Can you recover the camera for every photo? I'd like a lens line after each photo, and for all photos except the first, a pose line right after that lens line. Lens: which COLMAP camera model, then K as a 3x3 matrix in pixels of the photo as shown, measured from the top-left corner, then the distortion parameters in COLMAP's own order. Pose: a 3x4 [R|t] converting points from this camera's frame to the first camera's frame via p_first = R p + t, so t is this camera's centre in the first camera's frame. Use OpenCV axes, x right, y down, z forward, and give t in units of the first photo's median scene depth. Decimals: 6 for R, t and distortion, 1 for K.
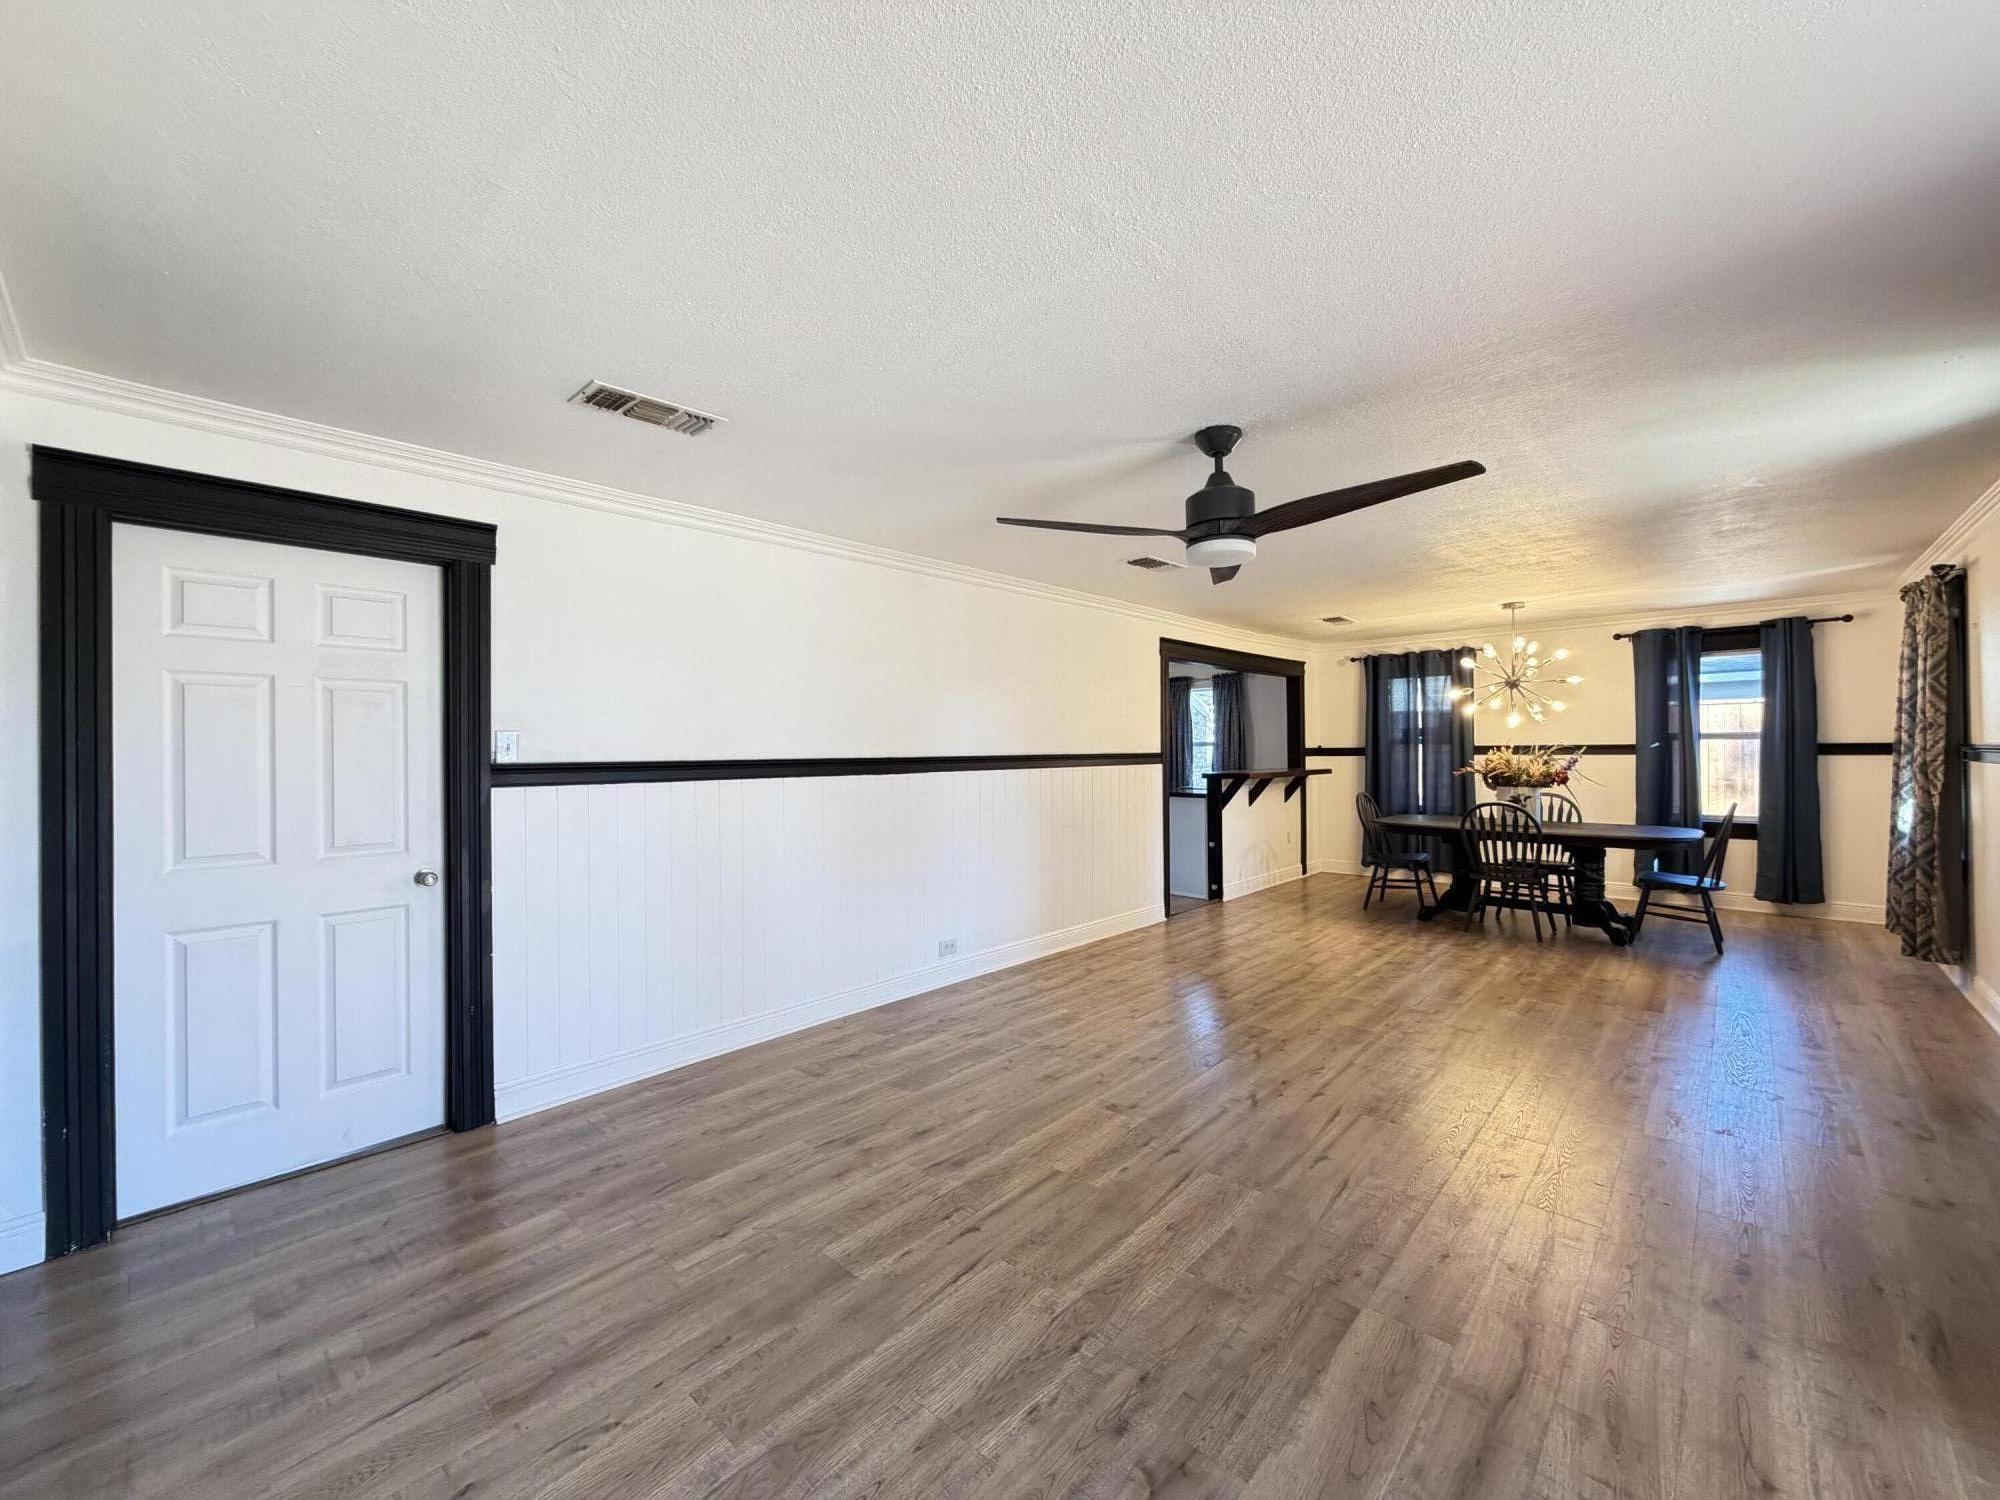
lens RADIAL K [[795.2, 0, 1004.5], [0, 795.2, 747.6], [0, 0, 1]] dist [0.000904, -0.000509]
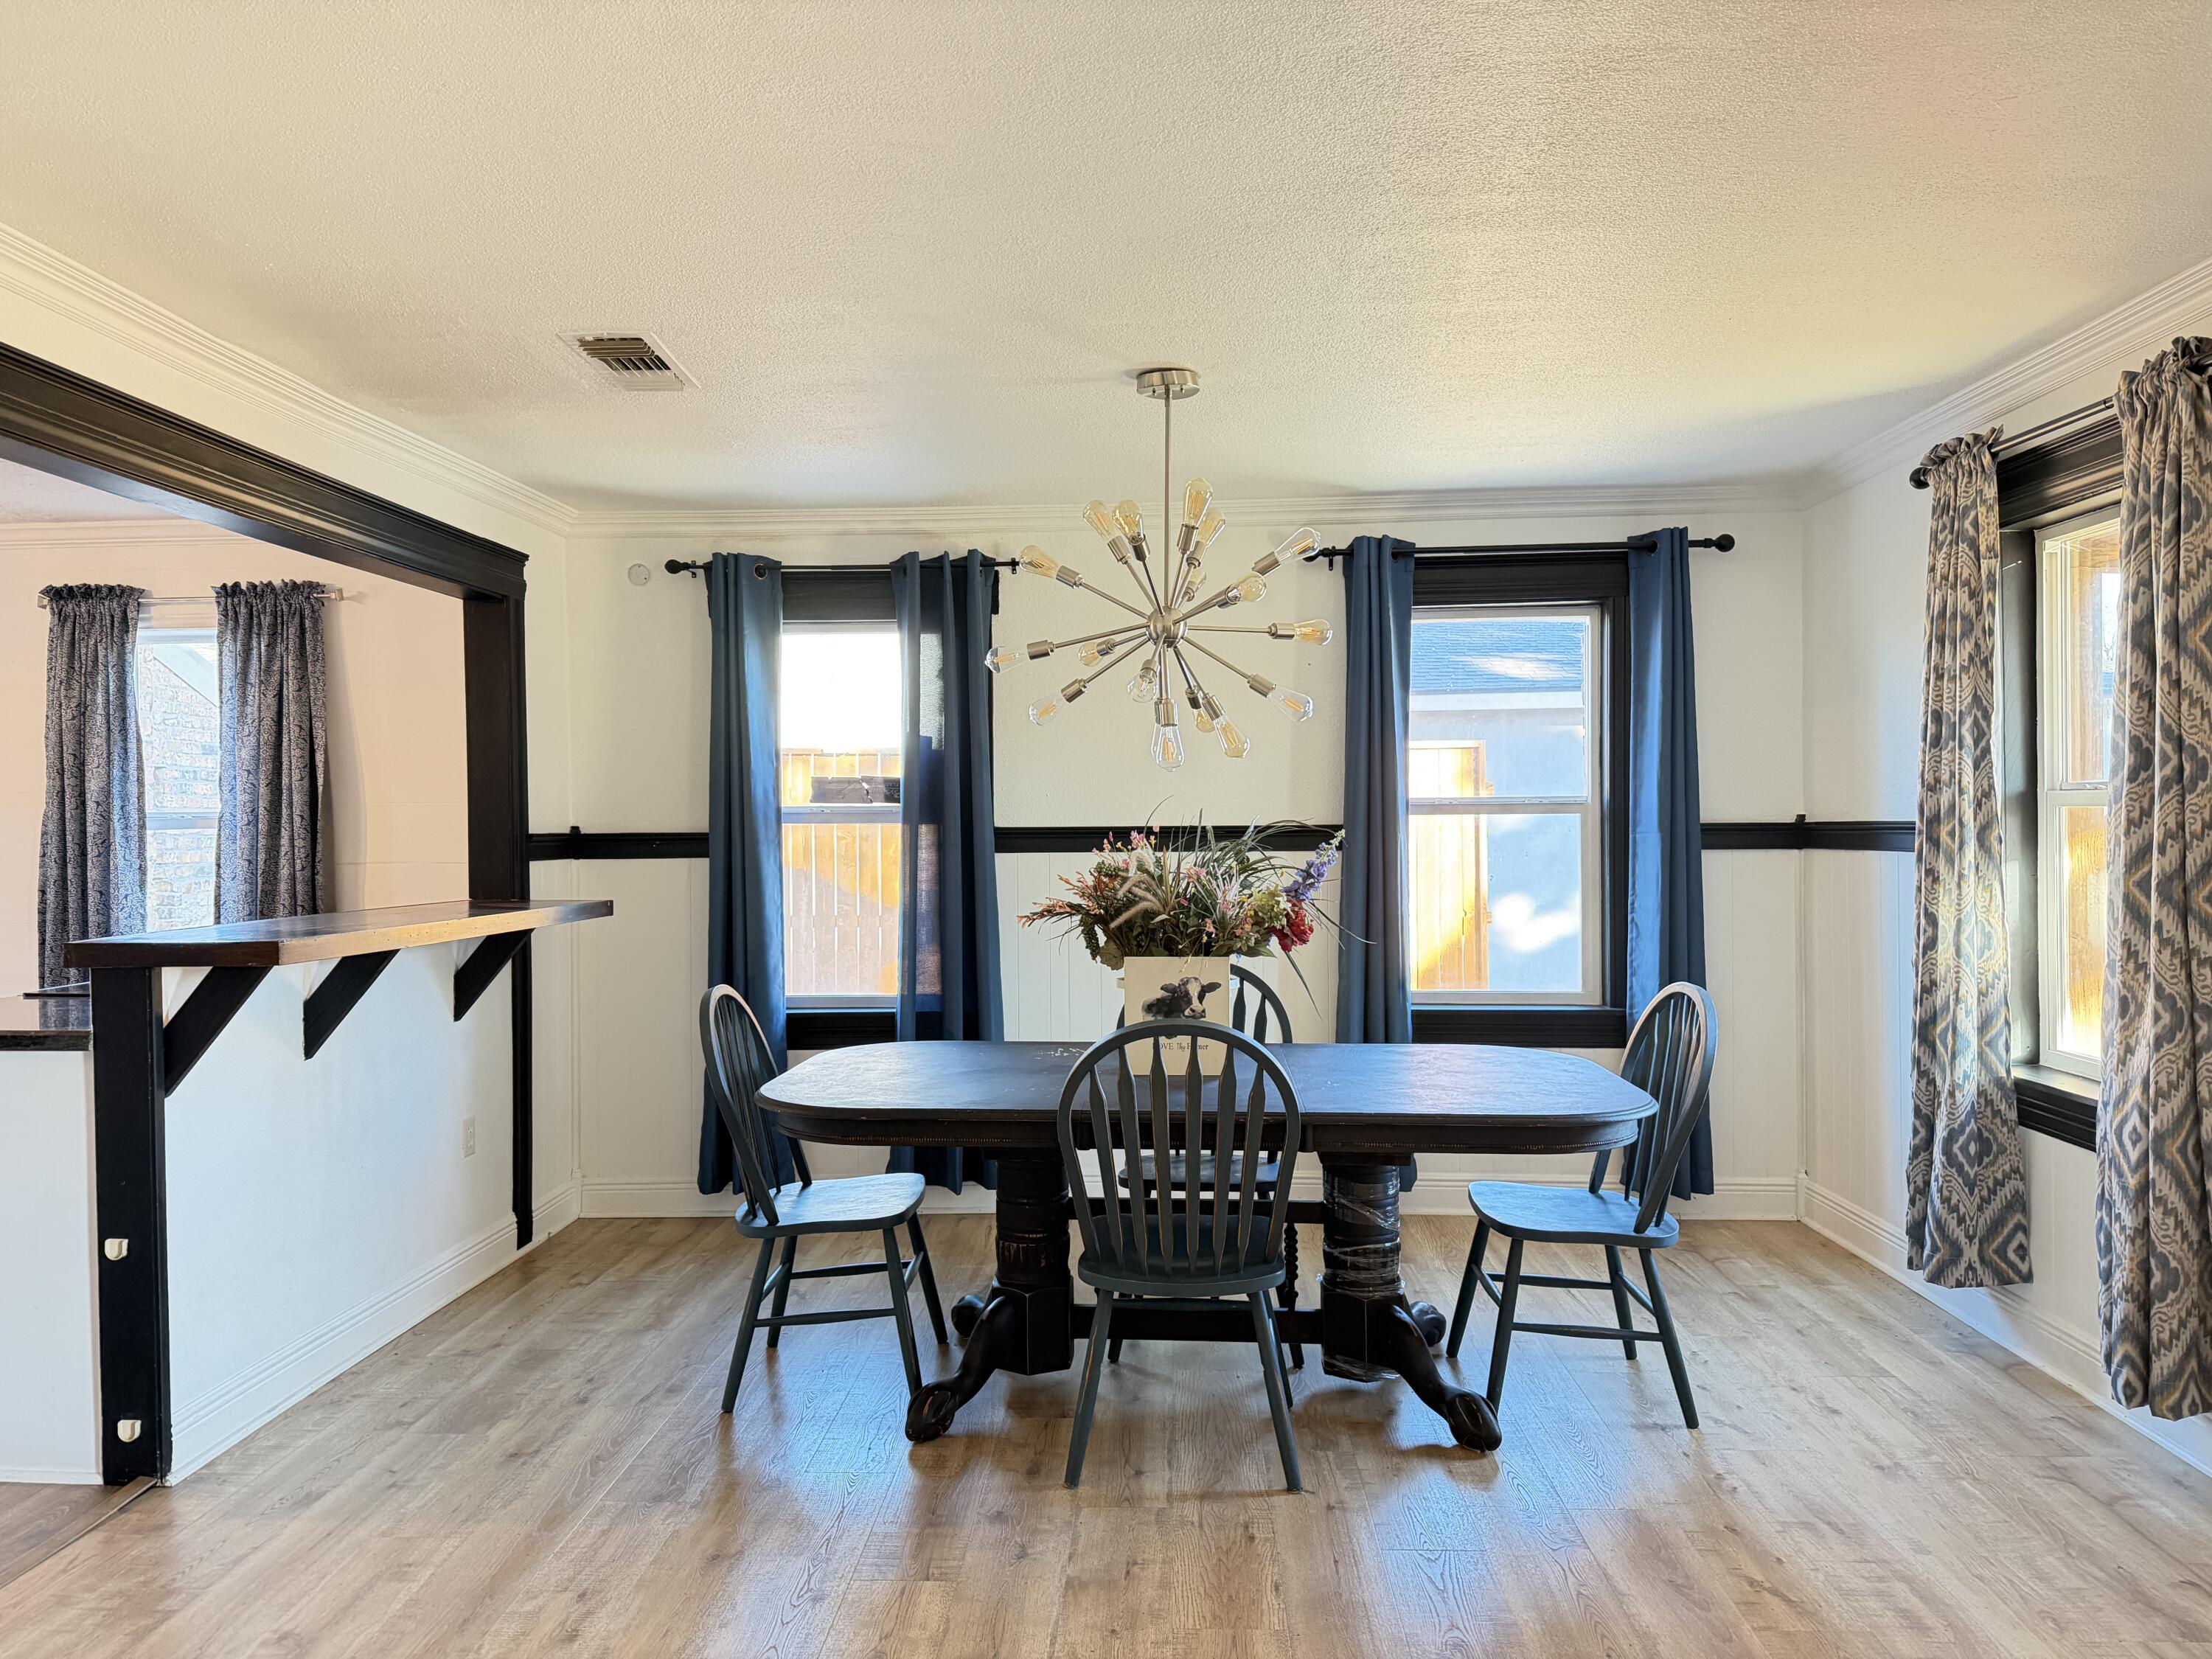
lens RADIAL K [[1558.2, 0, 1104.3], [0, 1558.2, 833.7], [0, 0, 1]] dist [0.003172, -0.003055]
pose [[0.757533, 0.003361, 0.652789, 0.191955], [-0.002496, 0.999994, -0.002253, 0.002323], [-0.652793, 0.000078, 0.757537, 0.497549]]
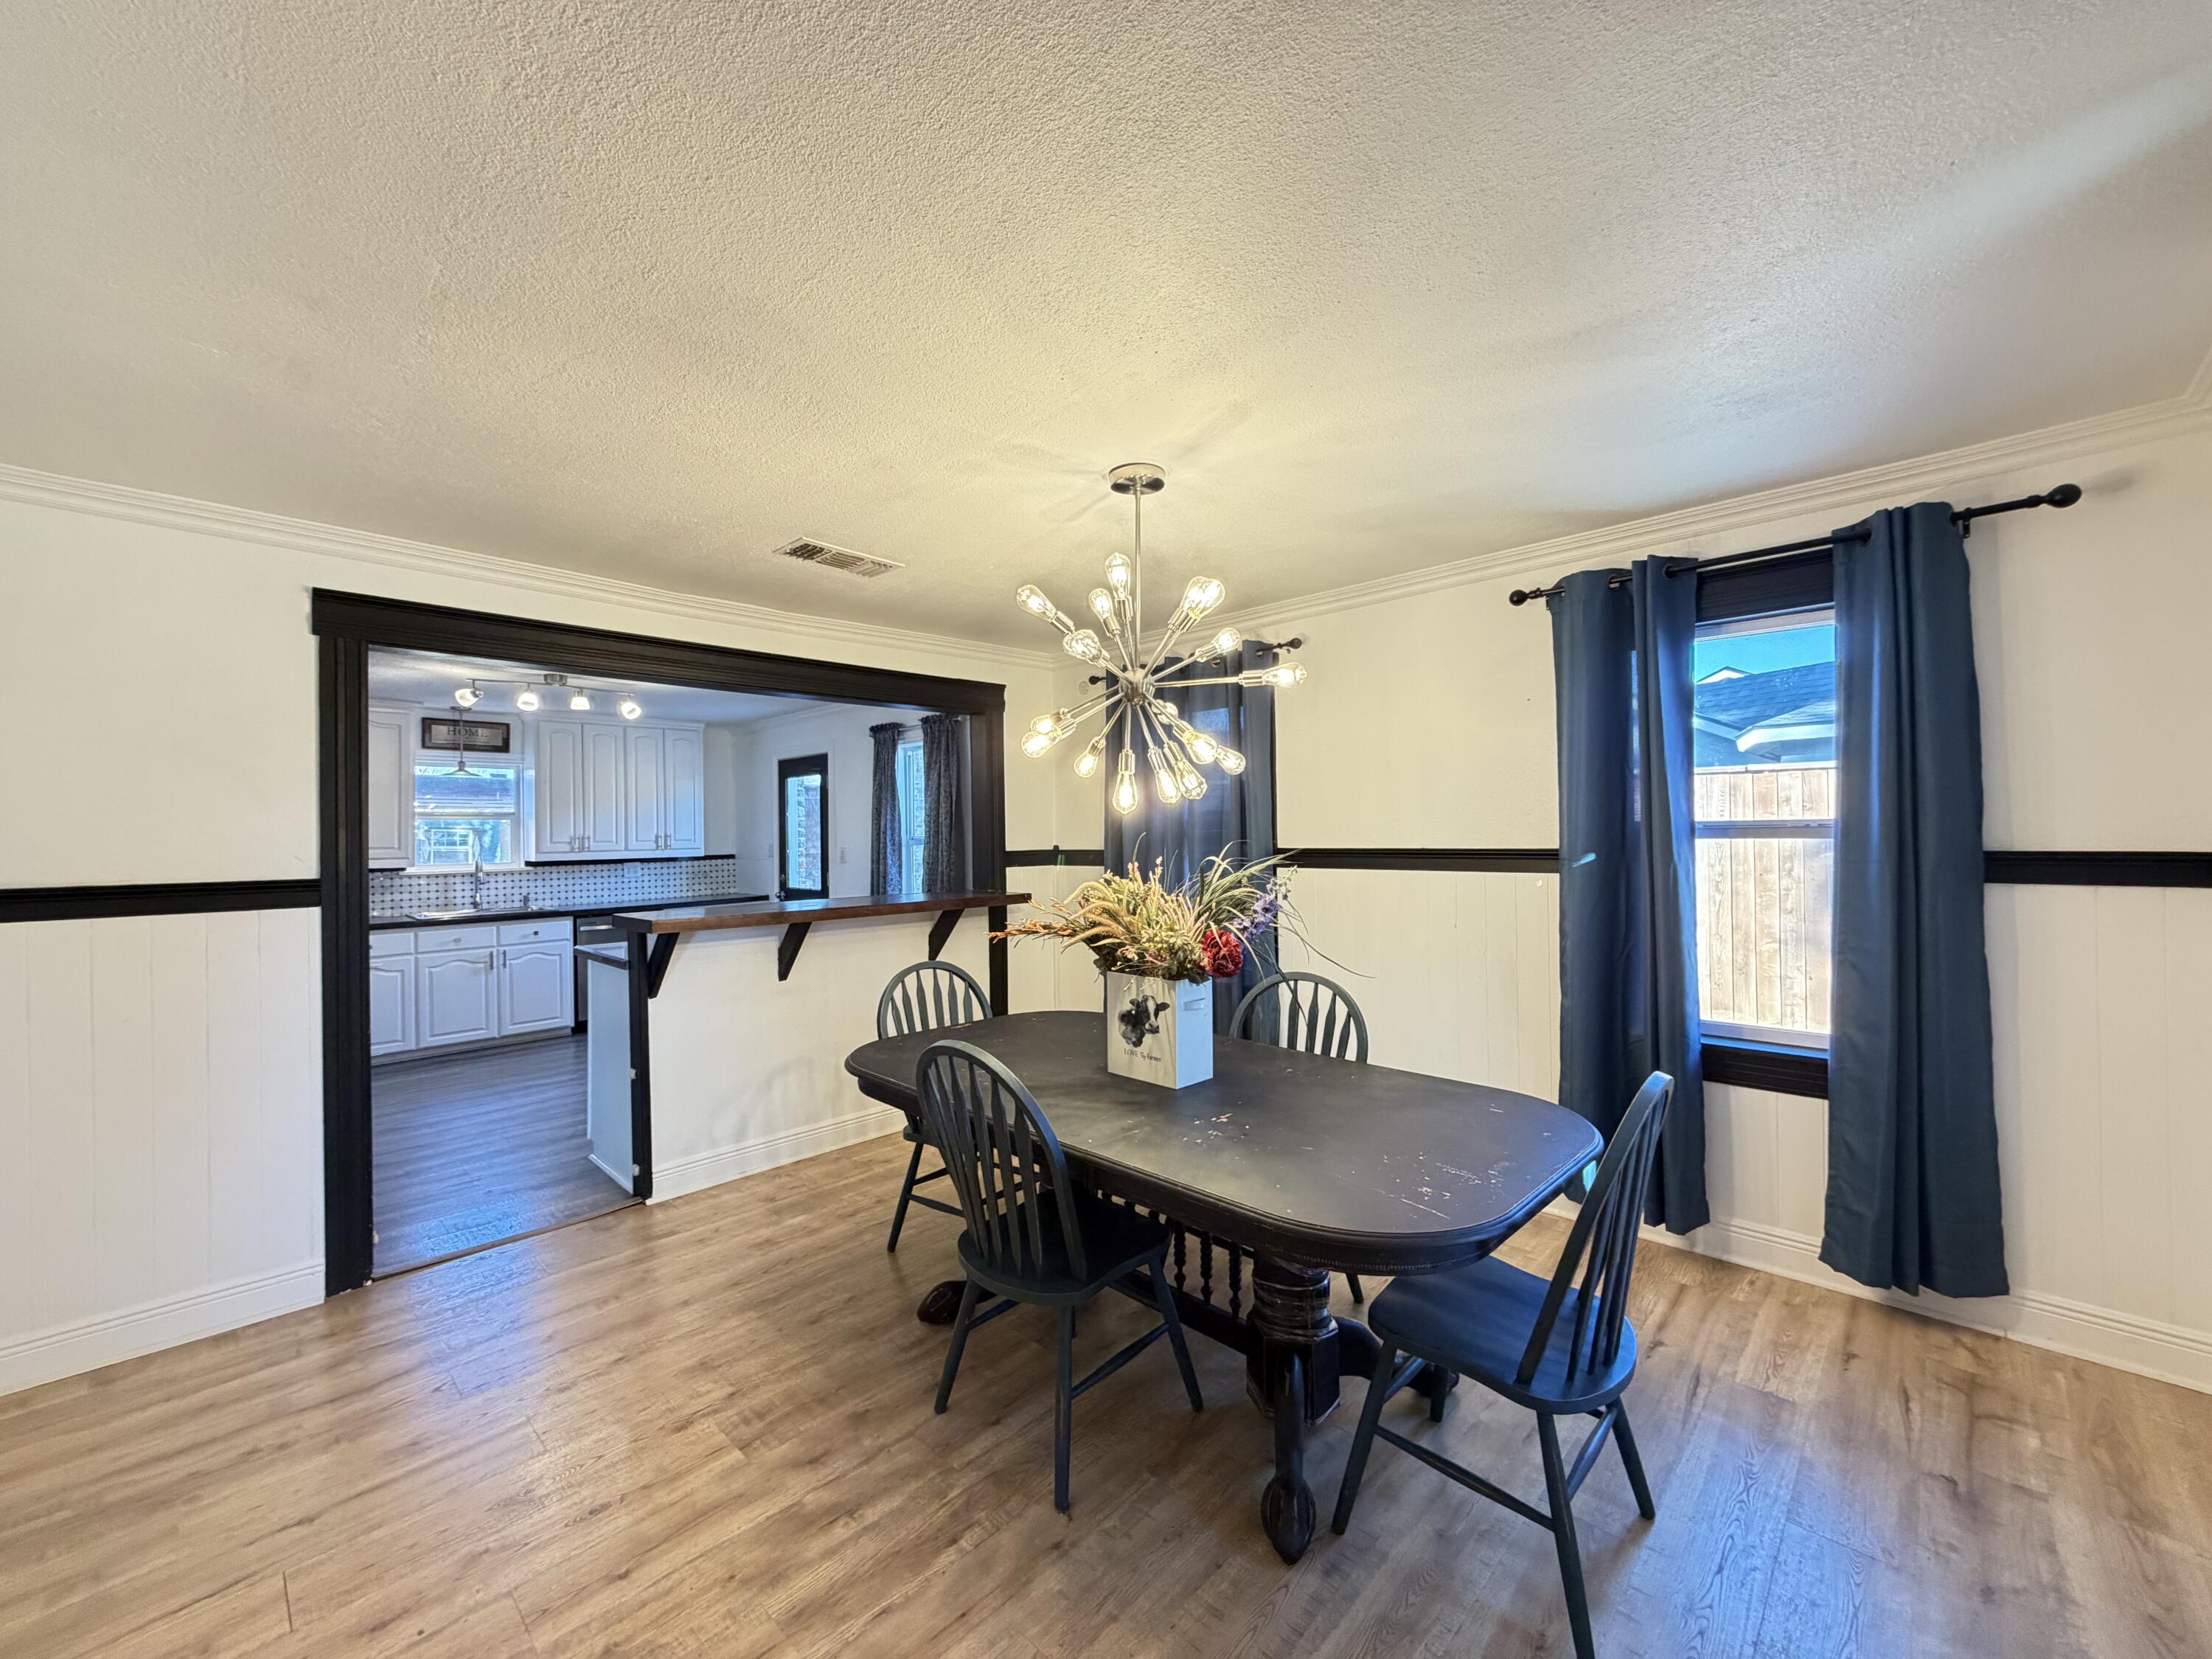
lens RADIAL K [[879.5, 0, 1104.3], [0, 879.5, 827.0], [0, 0, 1]] dist [0.000904, -0.000509]
pose [[0.999920, -0.004742, -0.011753, 0.565946], [0.004709, 0.999985, -0.002804, -0.016181], [0.011766, 0.002748, 0.999927, 0.537029]]
